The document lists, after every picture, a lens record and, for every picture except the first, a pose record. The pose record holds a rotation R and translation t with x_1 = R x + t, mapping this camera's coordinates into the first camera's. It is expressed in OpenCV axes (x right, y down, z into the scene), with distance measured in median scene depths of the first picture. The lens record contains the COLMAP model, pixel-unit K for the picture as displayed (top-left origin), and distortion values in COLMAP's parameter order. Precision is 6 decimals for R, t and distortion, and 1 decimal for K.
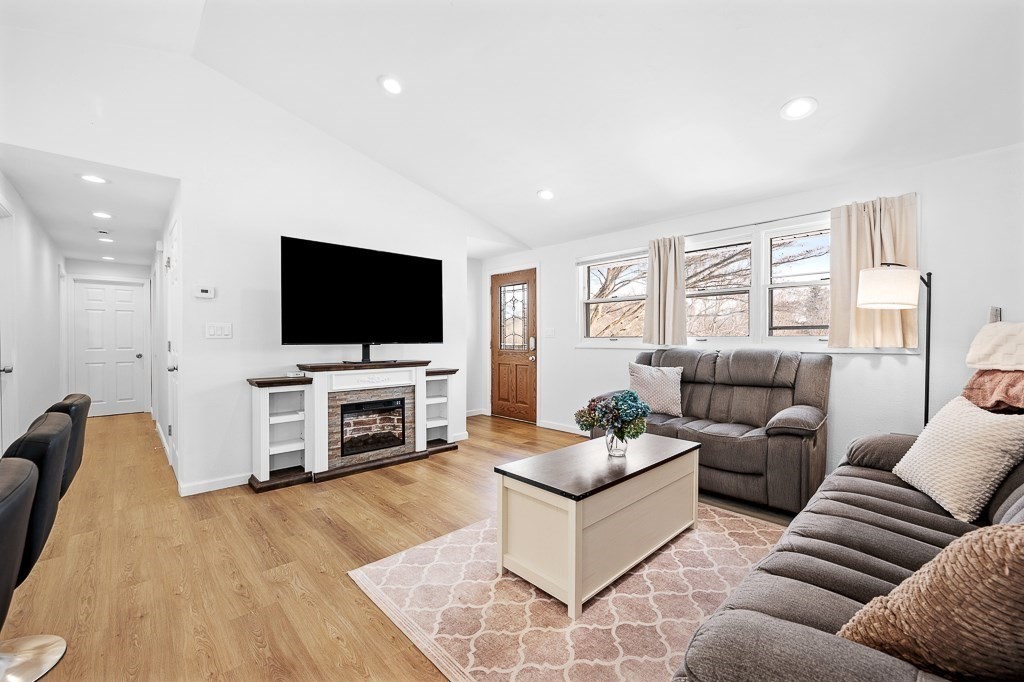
lens RADIAL K [[411.5, 0, 515.7], [0, 411.5, 343.9], [0, 0, 1]] dist [-0.002788, -0.000435]
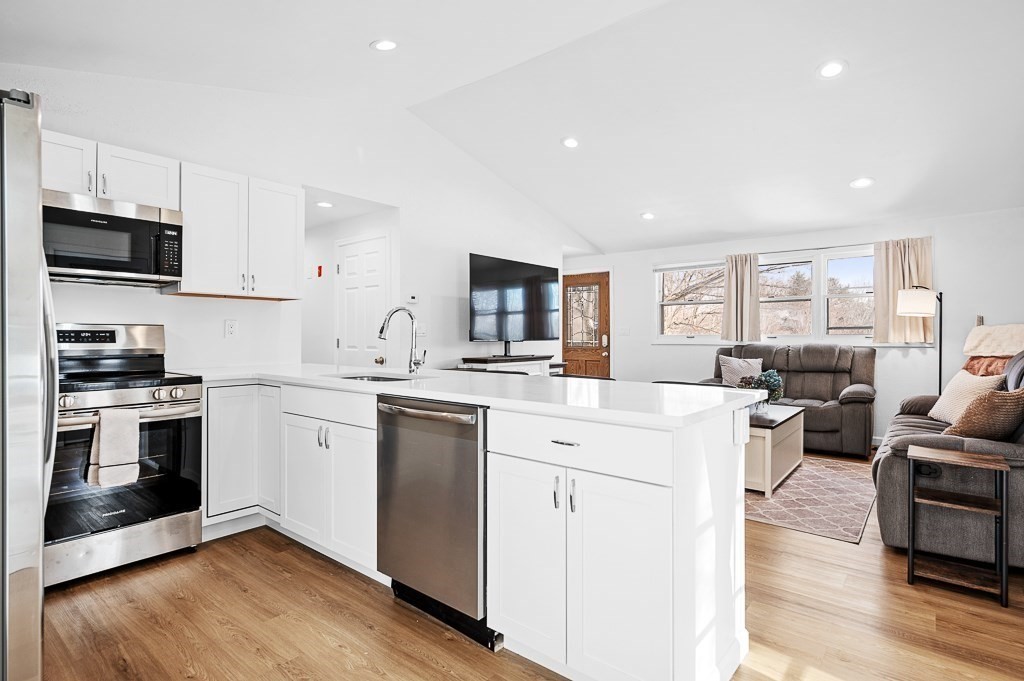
lens RADIAL K [[512.8, 0, 509.0], [0, 512.8, 336.0], [0, 0, 1]] dist [-0.006834, -0.001009]
pose [[0.992925, -0.001192, 0.118733, -0.690258], [0.002551, 0.999933, -0.011294, 0.002686], [-0.118712, 0.011517, 0.992862, -0.585837]]
